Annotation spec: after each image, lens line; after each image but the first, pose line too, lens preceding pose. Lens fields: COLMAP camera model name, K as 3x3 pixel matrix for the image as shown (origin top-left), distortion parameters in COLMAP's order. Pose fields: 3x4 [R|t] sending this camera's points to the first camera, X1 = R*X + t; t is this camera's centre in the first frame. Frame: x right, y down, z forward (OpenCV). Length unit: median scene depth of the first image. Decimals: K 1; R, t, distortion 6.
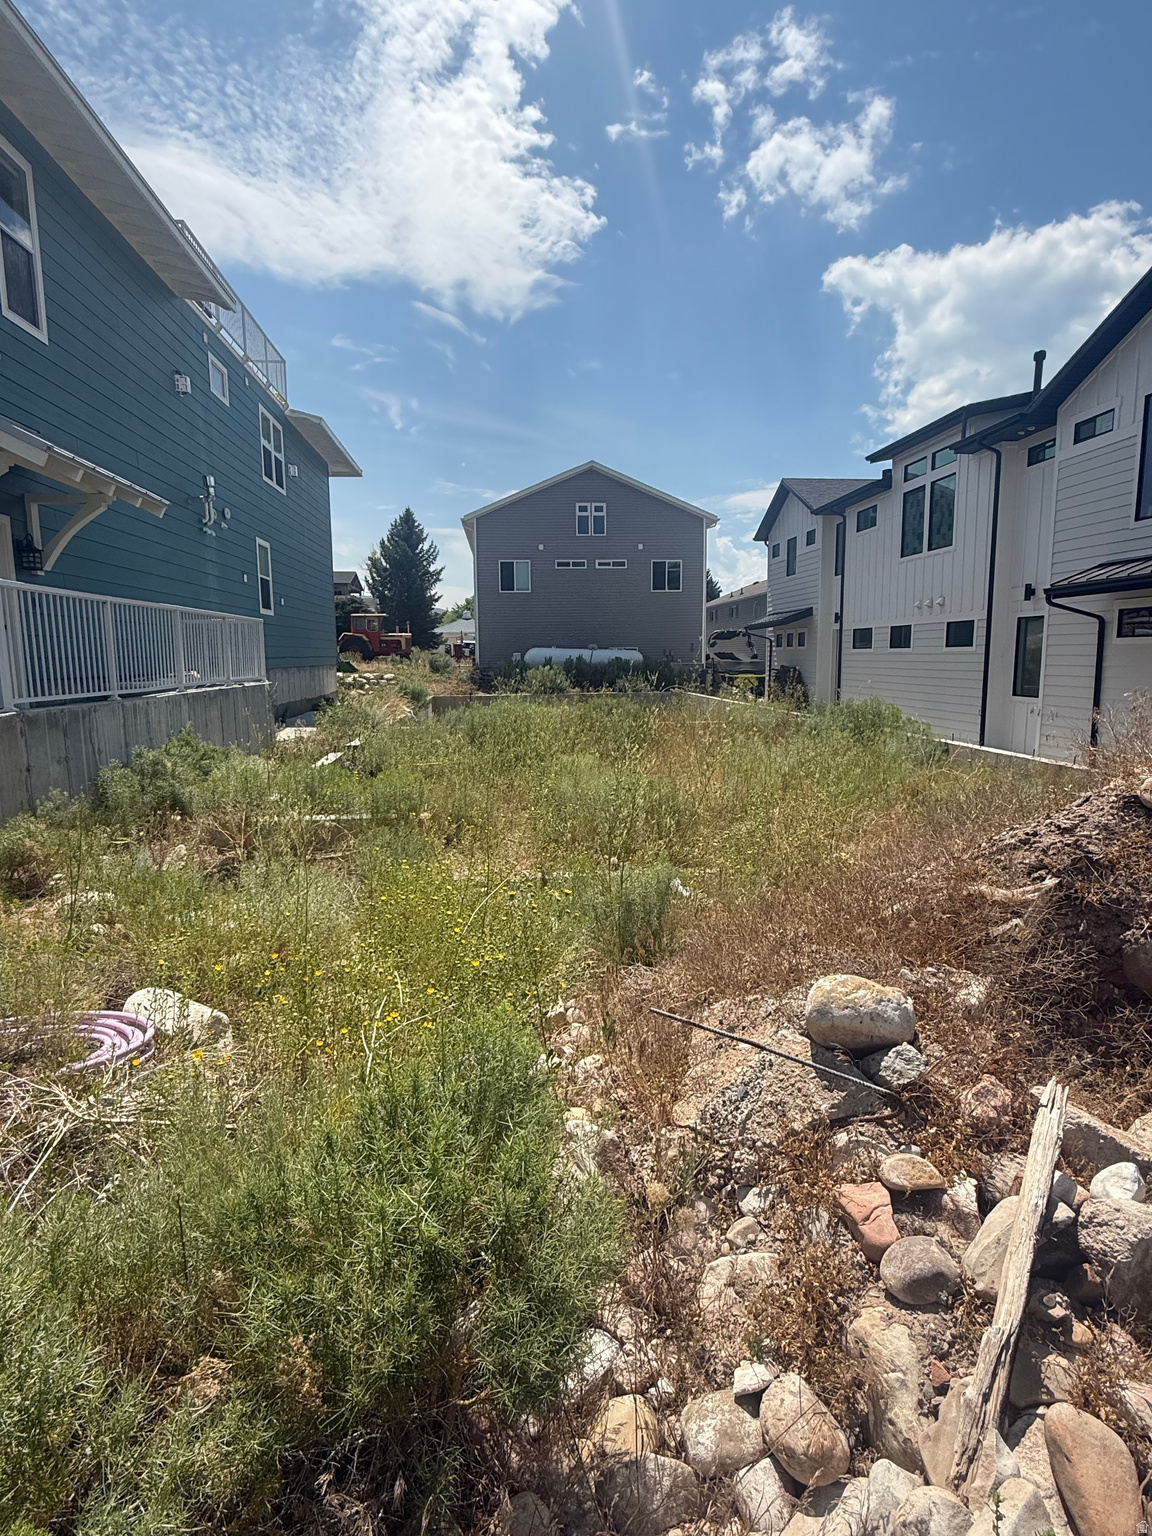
lens RADIAL K [[824.5, 0, 576.0], [0, 824.5, 768.0], [0, 0, 1]] dist [0.004636, 0.000313]
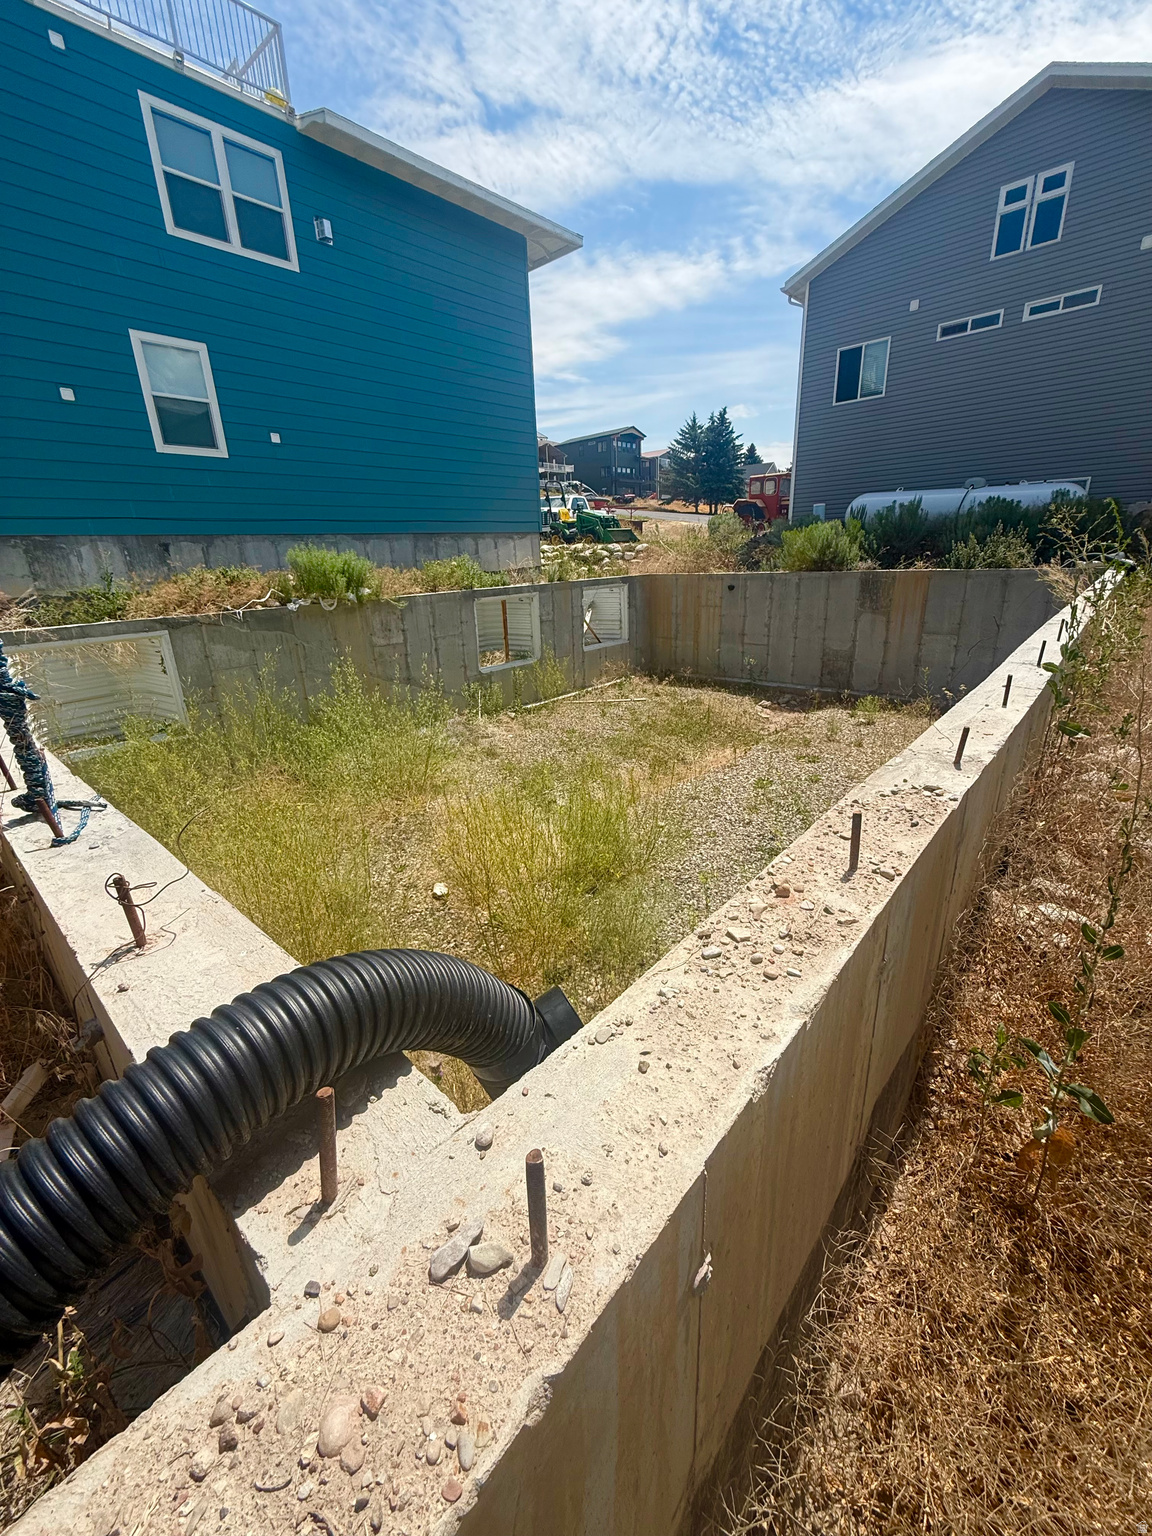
lens RADIAL K [[617.7, 0, 583.2], [0, 617.7, 741.2], [0, 0, 1]] dist [-0.003553, -0.000028]
pose [[0.717195, 0.187411, -0.671199, 0.179840], [-0.061552, 0.976431, 0.206868, -0.069405], [0.694149, -0.107051, 0.711827, 0.697346]]
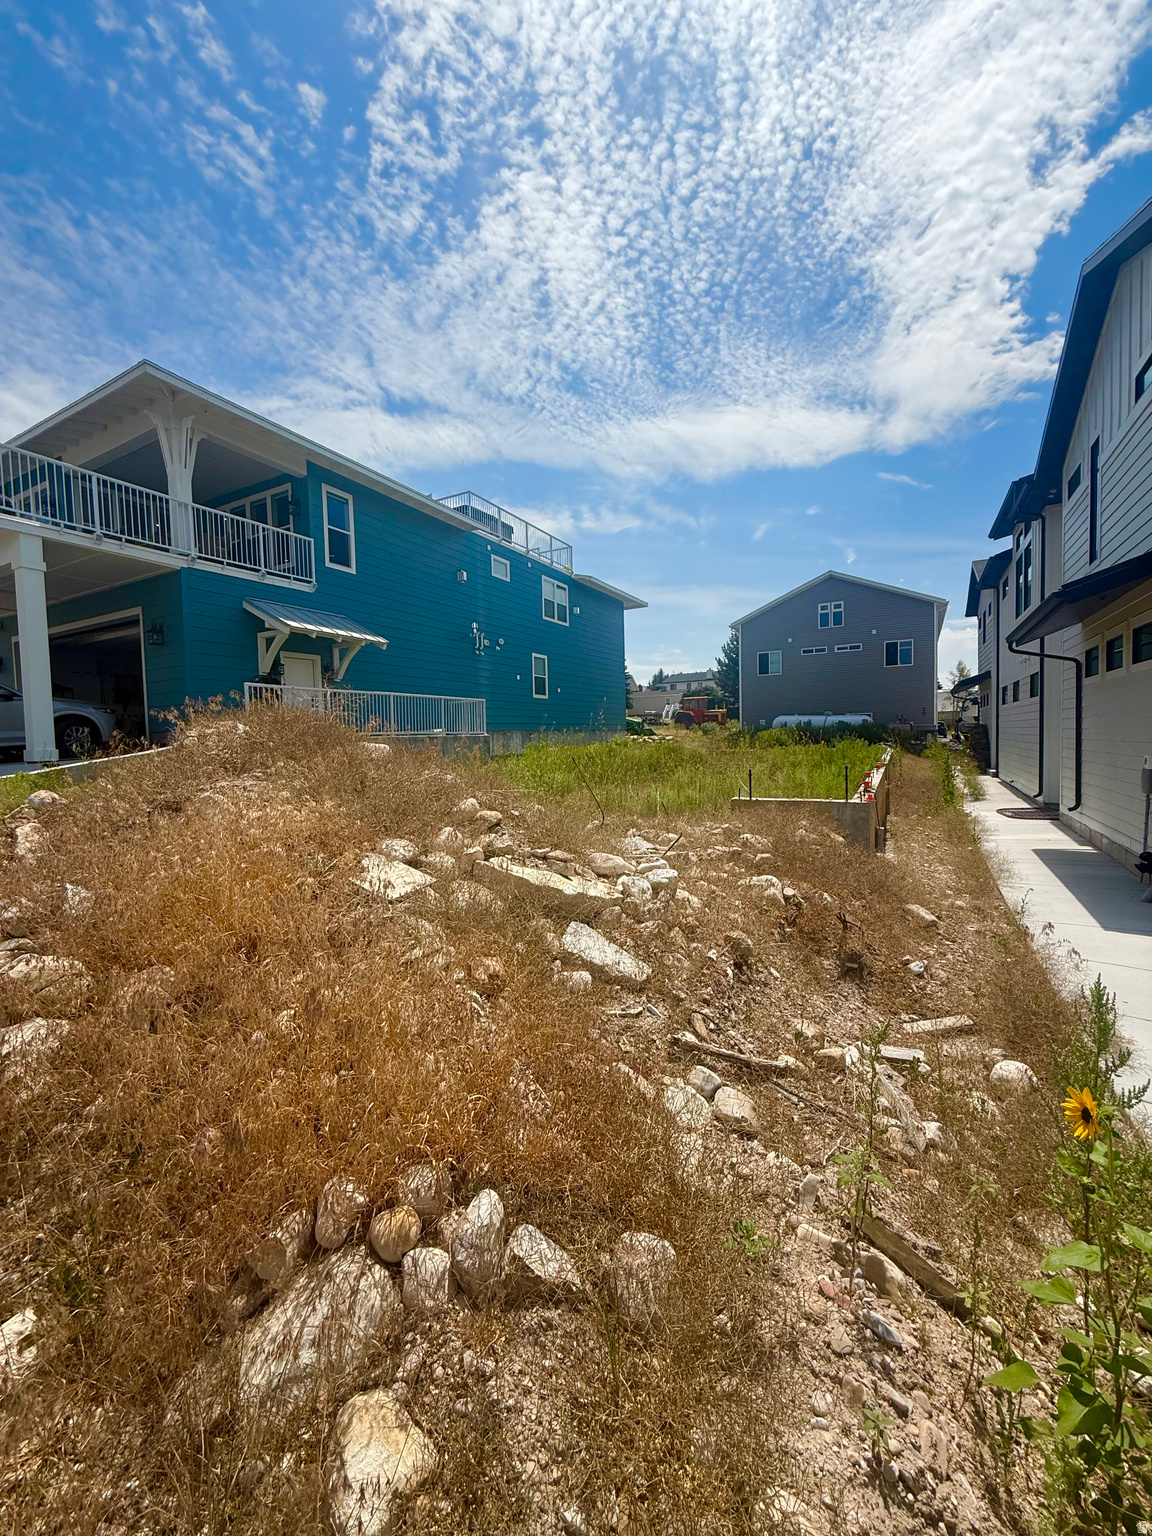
lens RADIAL K [[607.5, 0, 576.0], [0, 607.5, 768.0], [0, 0, 1]] dist [0.019854, 0.000143]
pose [[0.851808, 0.013573, -0.523679, 0.245198], [-0.051332, 0.997016, -0.057655, 0.015157], [0.521333, 0.075993, 0.849963, 0.004313]]
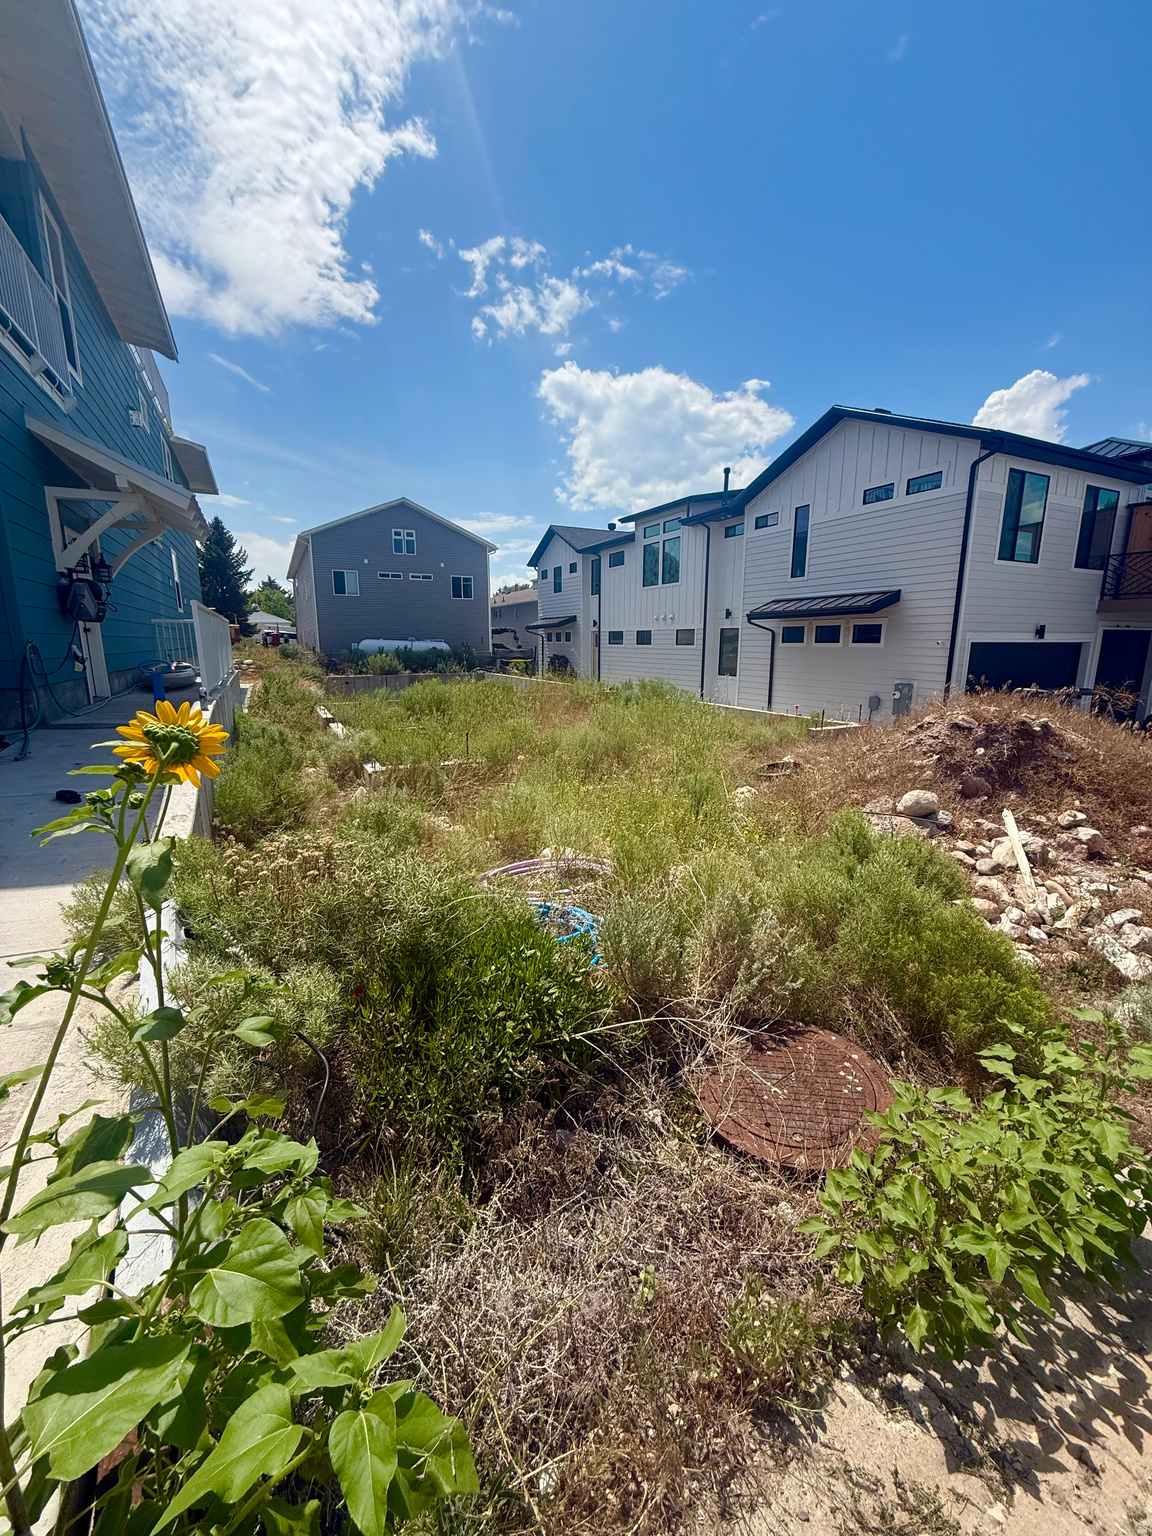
lens RADIAL K [[625.9, 0, 555.0], [0, 625.9, 766.7], [0, 0, 1]] dist [-0.001992, -0.000274]
pose [[0.931448, -0.060826, 0.358754, -0.187451], [0.038248, 0.996834, 0.069706, -0.002148], [-0.361858, -0.051205, 0.930826, -0.060436]]
